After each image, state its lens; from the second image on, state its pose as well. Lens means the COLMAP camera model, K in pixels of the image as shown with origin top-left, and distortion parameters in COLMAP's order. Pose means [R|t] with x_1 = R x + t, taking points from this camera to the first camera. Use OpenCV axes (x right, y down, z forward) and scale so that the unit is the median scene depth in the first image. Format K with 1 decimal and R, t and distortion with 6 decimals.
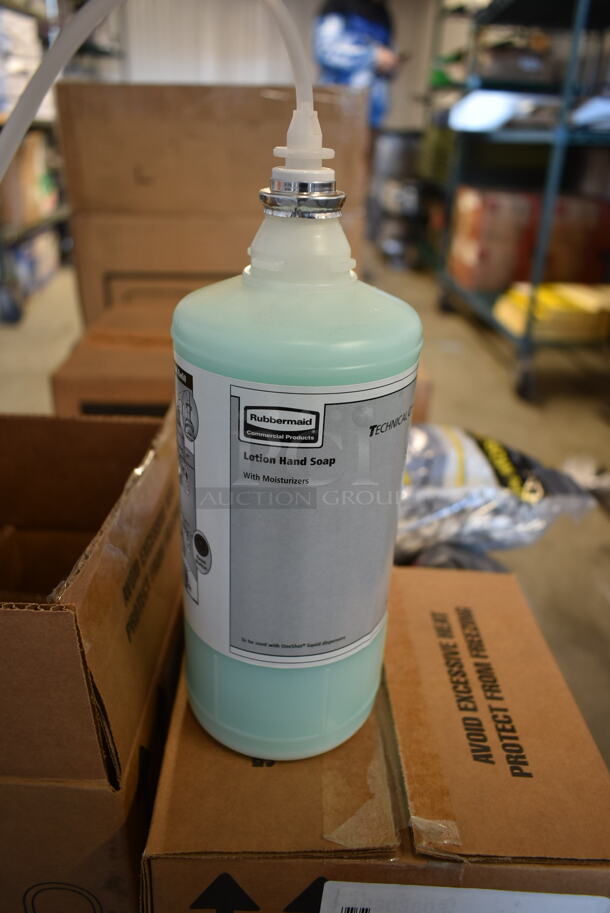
lens RADIAL K [[692.4, 0, 300.8], [0, 692.4, 454.2], [0, 0, 1]] dist [-0.036688, 0.016268]
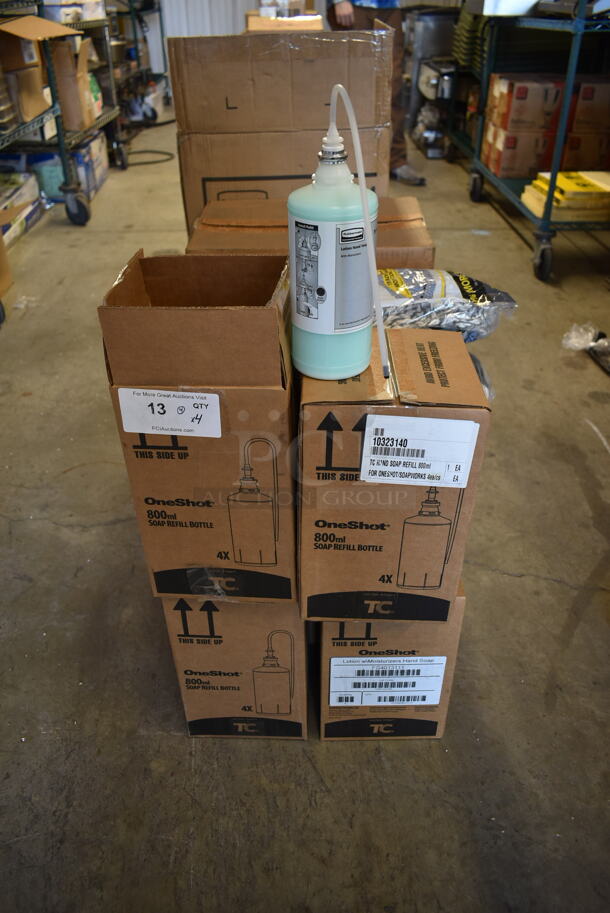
lens RADIAL K [[692.4, 0, 308.2], [0, 692.4, 458.1], [0, 0, 1]] dist [-0.036688, 0.016268]
pose [[0.998762, -0.017249, -0.046661, -0.057881], [0.023873, 0.989090, 0.145364, 0.312006], [0.043645, -0.146298, 0.988277, -1.387108]]
